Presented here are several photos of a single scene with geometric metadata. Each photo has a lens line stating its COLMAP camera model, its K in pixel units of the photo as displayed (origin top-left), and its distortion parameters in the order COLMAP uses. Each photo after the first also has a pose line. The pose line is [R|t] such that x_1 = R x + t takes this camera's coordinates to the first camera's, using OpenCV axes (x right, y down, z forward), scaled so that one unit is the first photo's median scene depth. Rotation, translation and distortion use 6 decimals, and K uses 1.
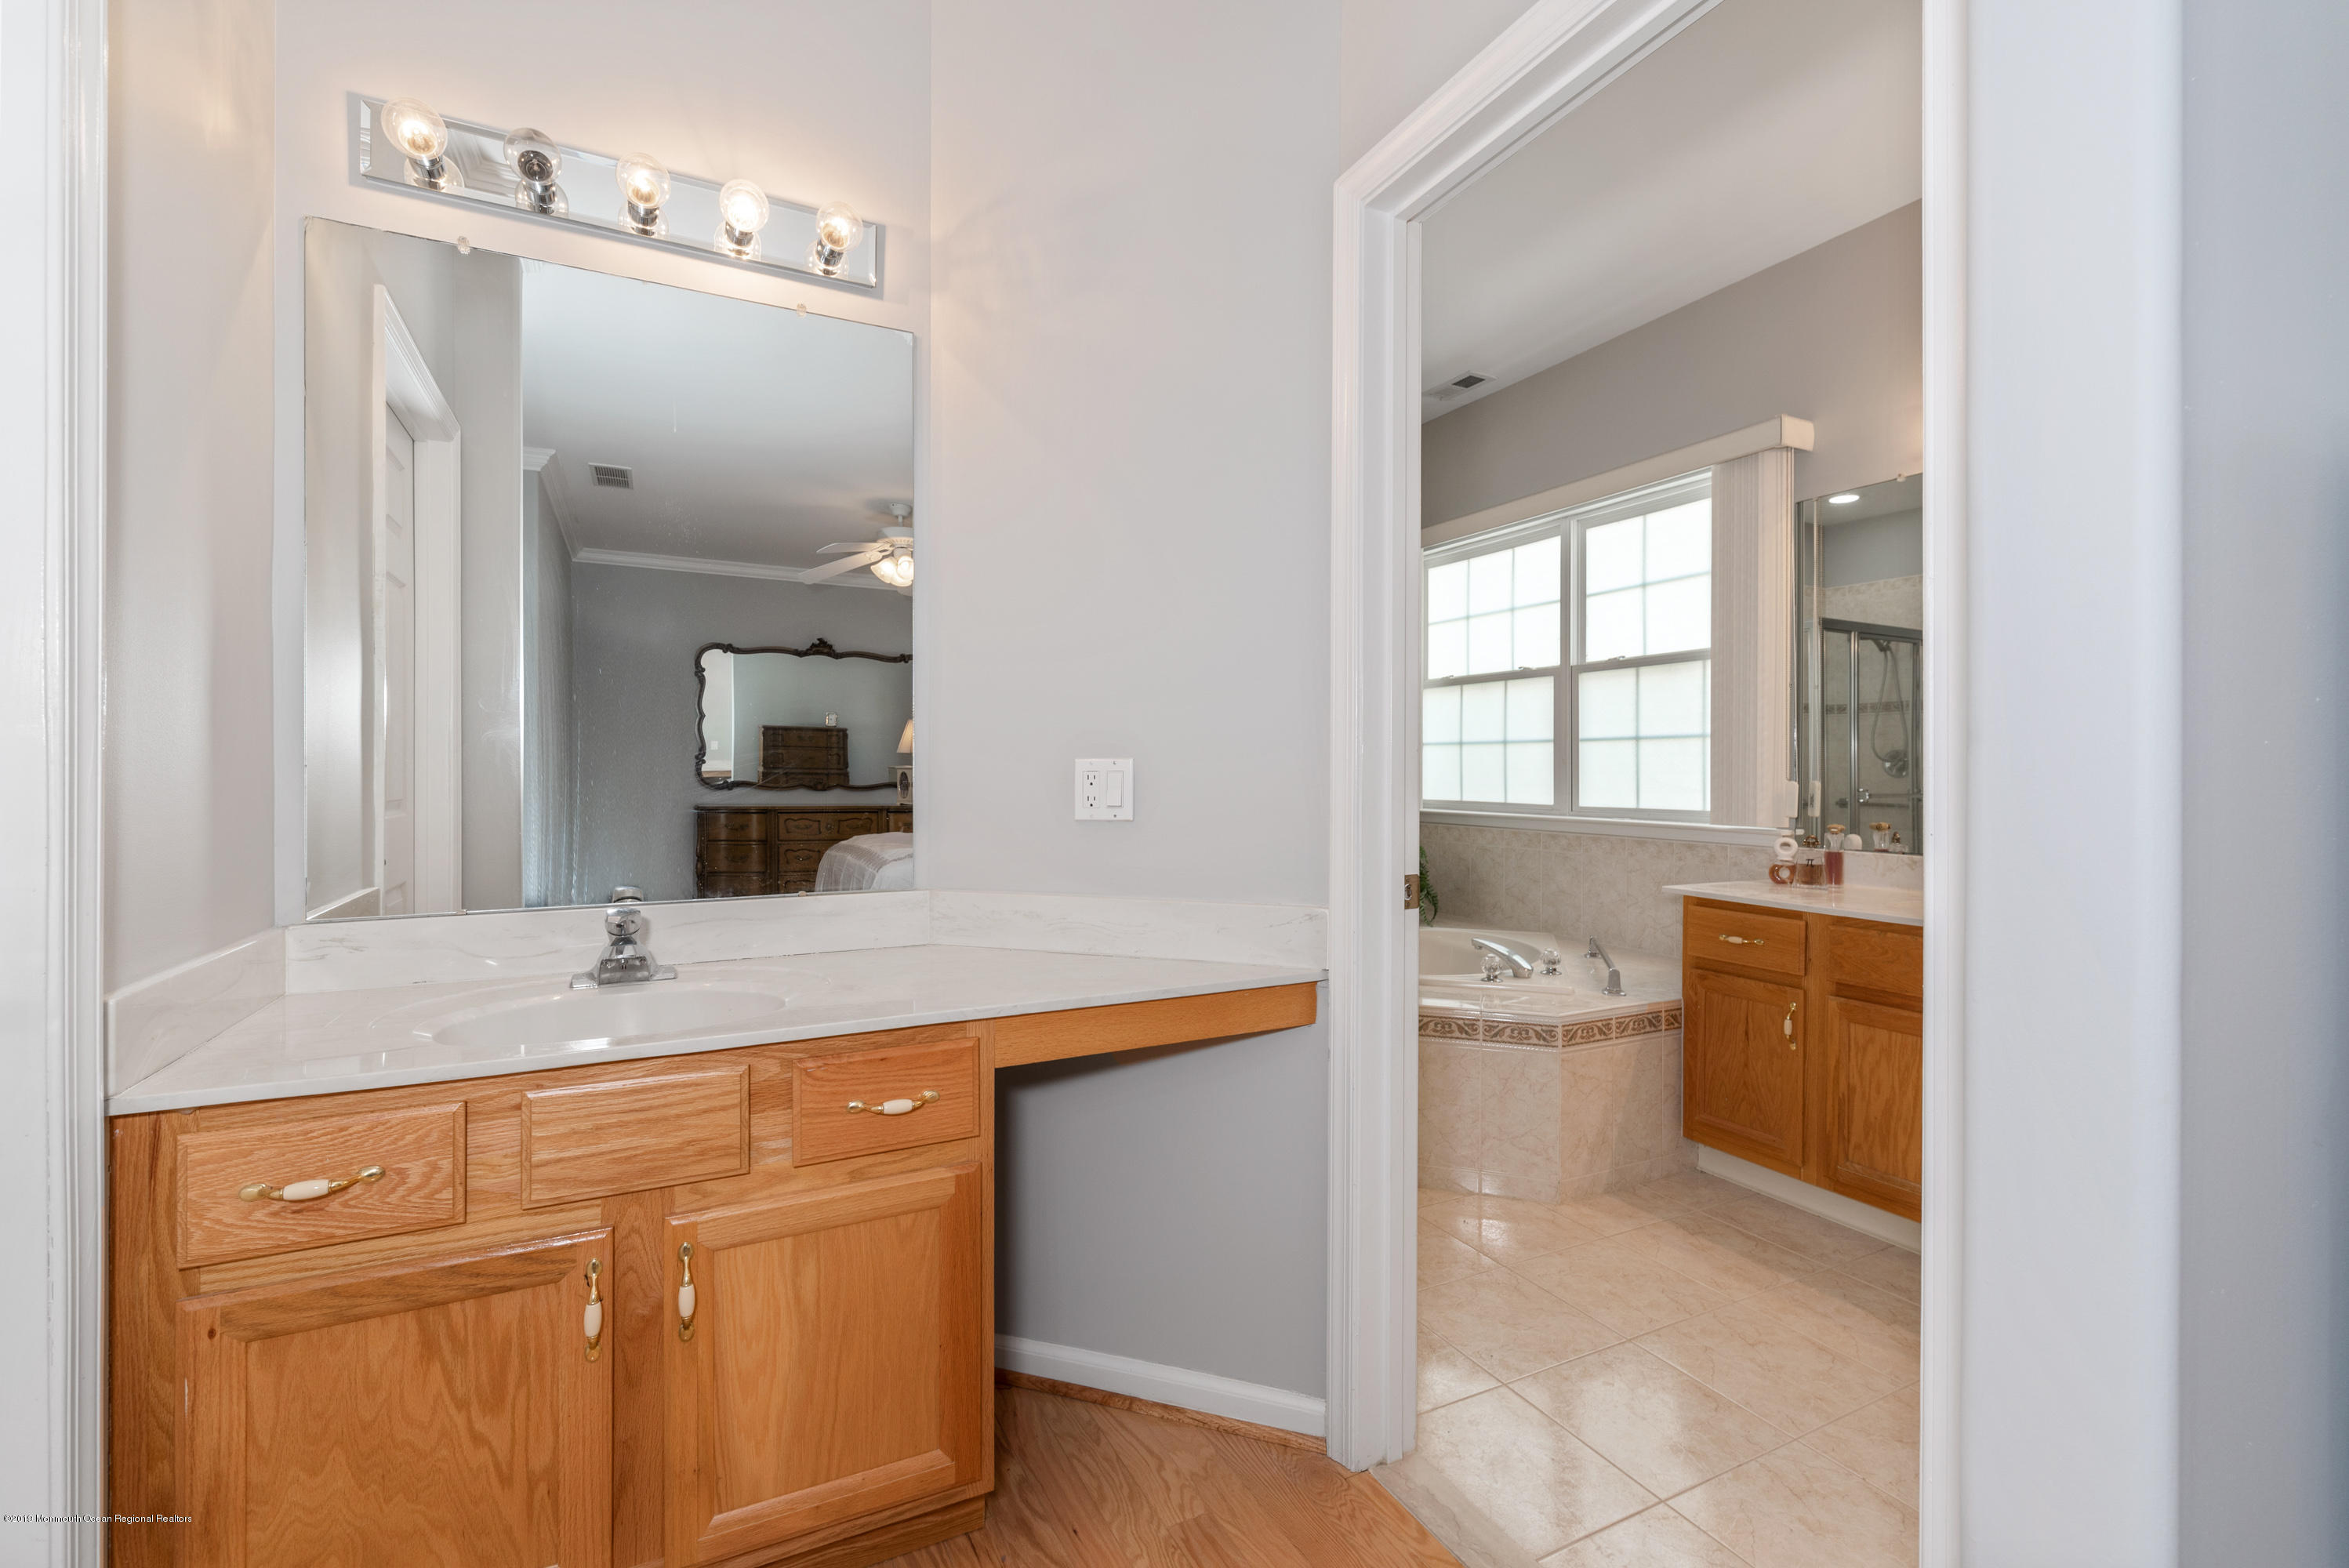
lens RADIAL K [[1022.8, 0, 1167.9], [0, 1022.8, 786.6], [0, 0, 1]] dist [0.002682, 0.000271]
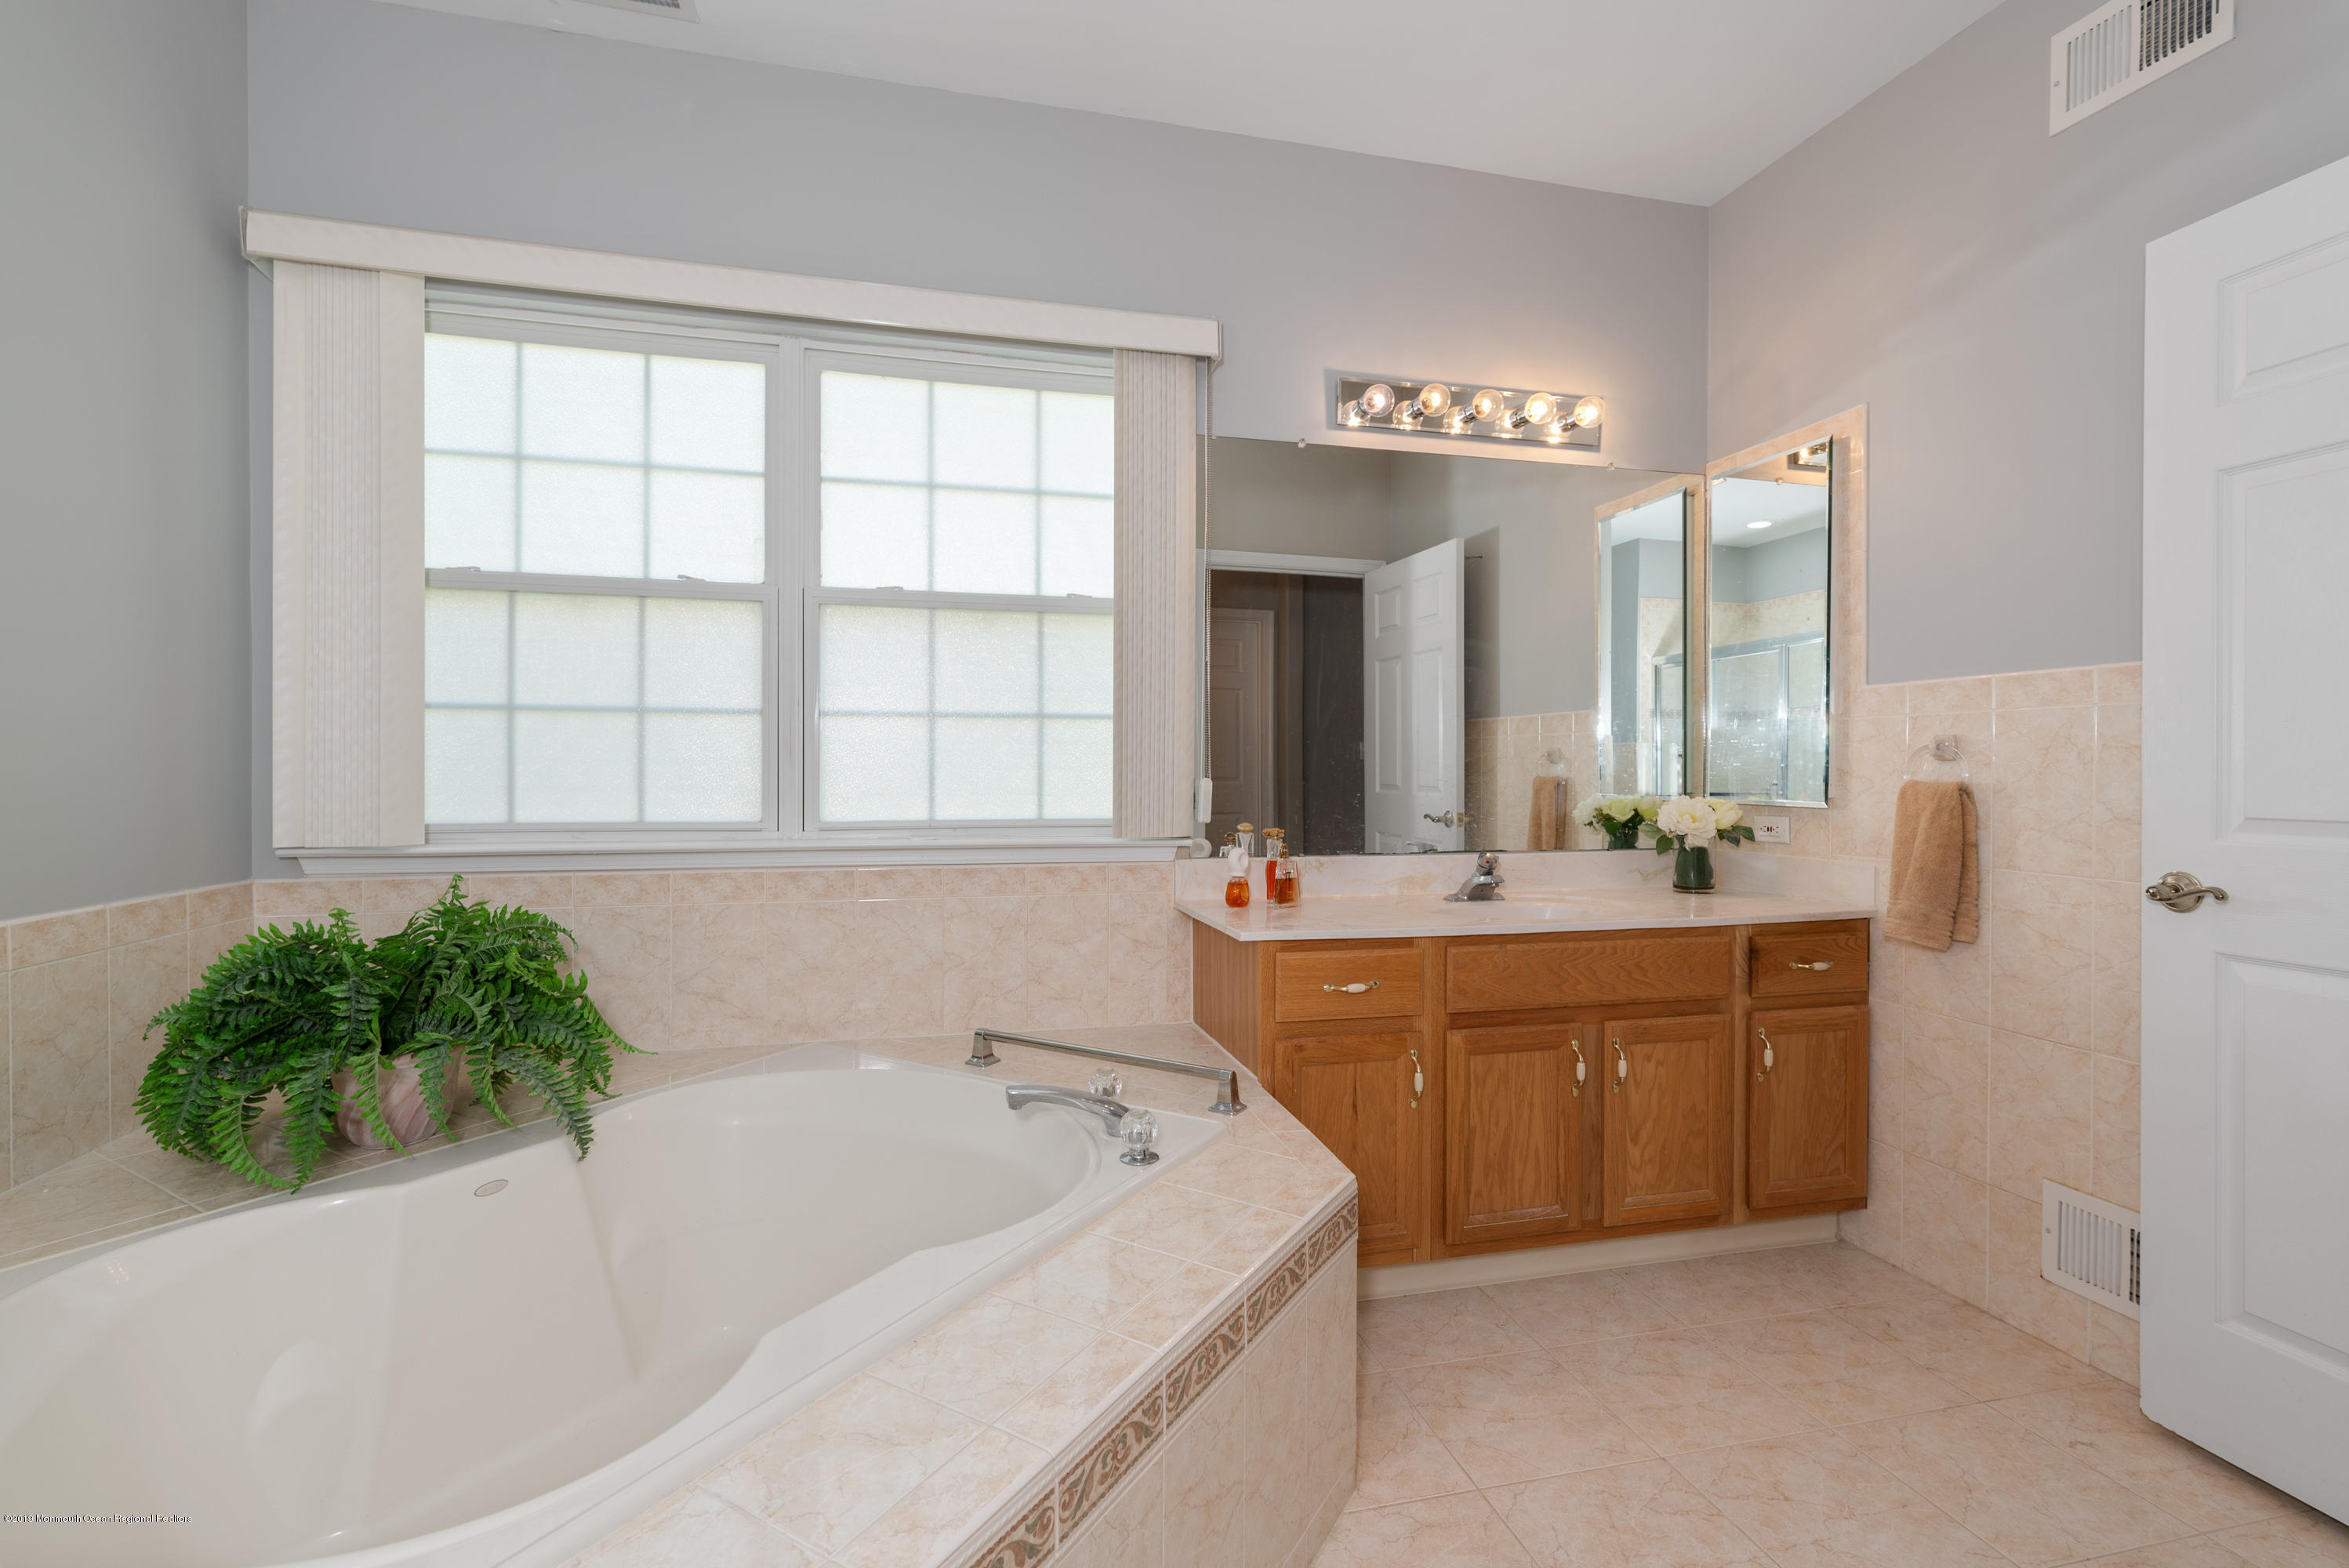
lens RADIAL K [[1038.0, 0, 1173.7], [0, 1038.0, 776.7], [0, 0, 1]] dist [0.006830, 0.000219]
pose [[0.215523, -0.006136, 0.976479, -0.164171], [0.009199, 0.999949, 0.004253, -0.009009], [-0.976455, 0.008066, 0.215569, 0.683658]]
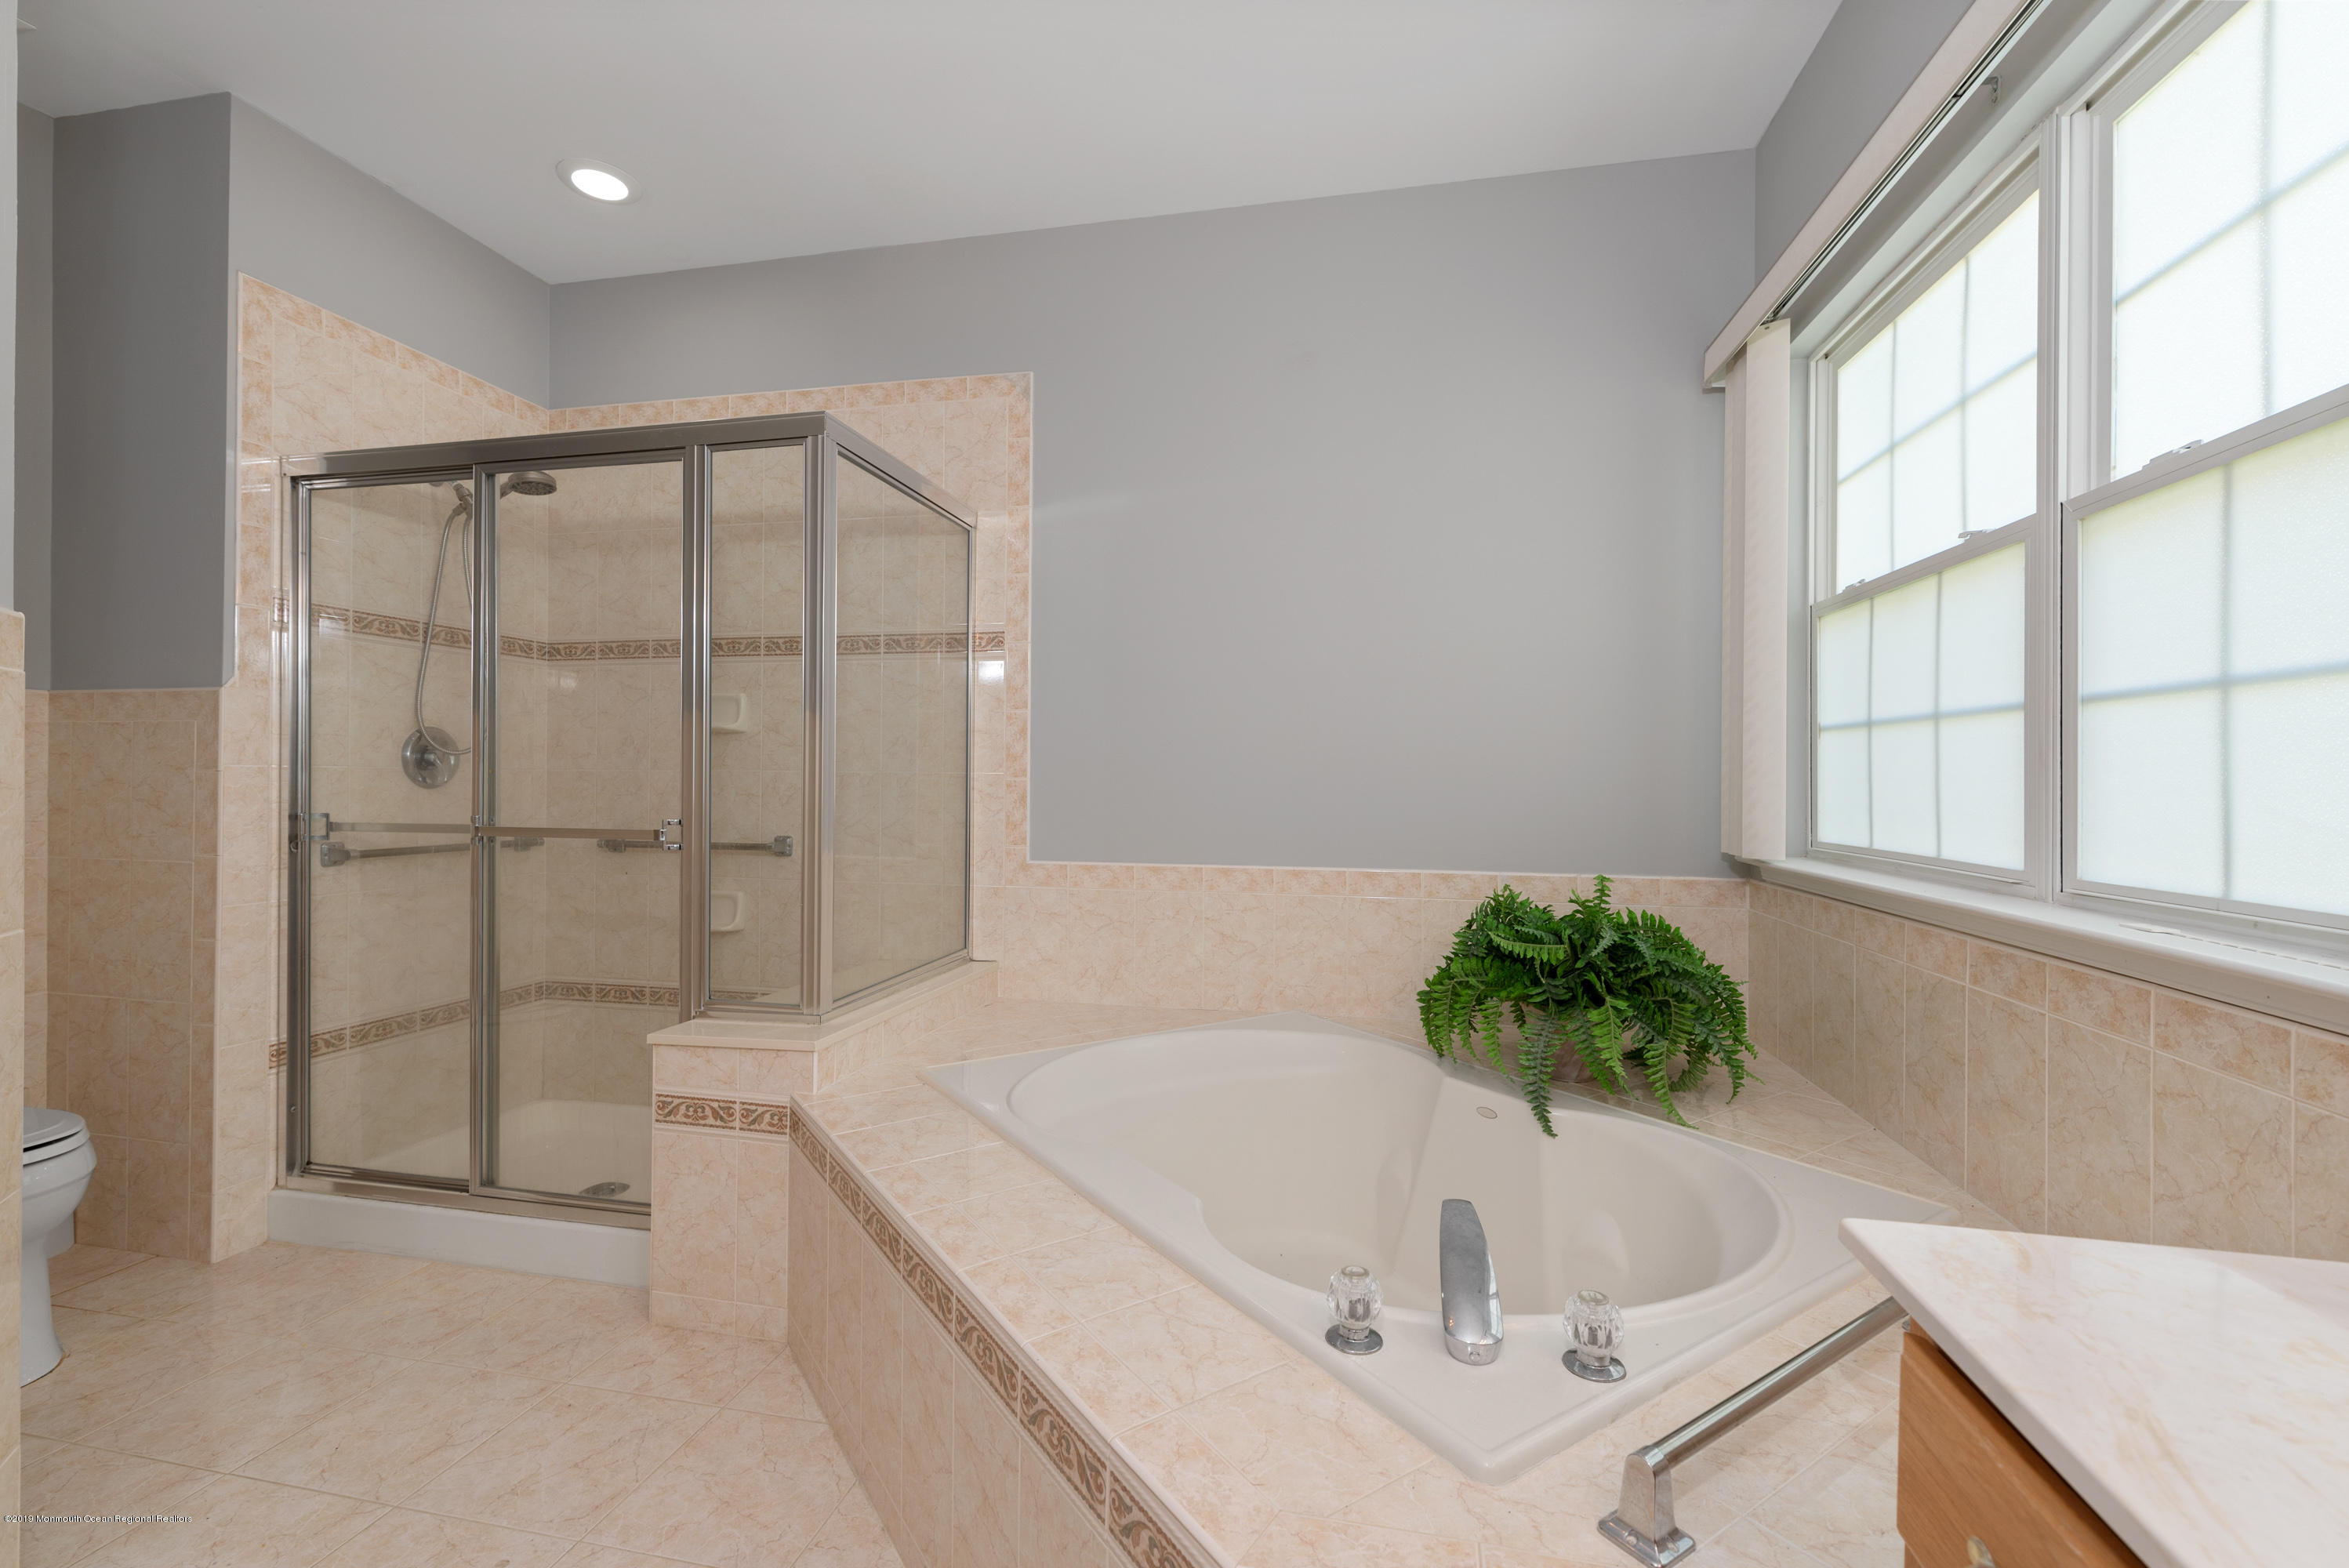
lens RADIAL K [[1022.8, 0, 1167.9], [0, 1022.8, 786.6], [0, 0, 1]] dist [0.002682, 0.000271]
pose [[0.783170, 0.007984, -0.621756, 0.388625], [-0.013187, 0.999906, -0.003771, -0.009071], [0.621667, 0.011153, 0.783202, 0.522074]]
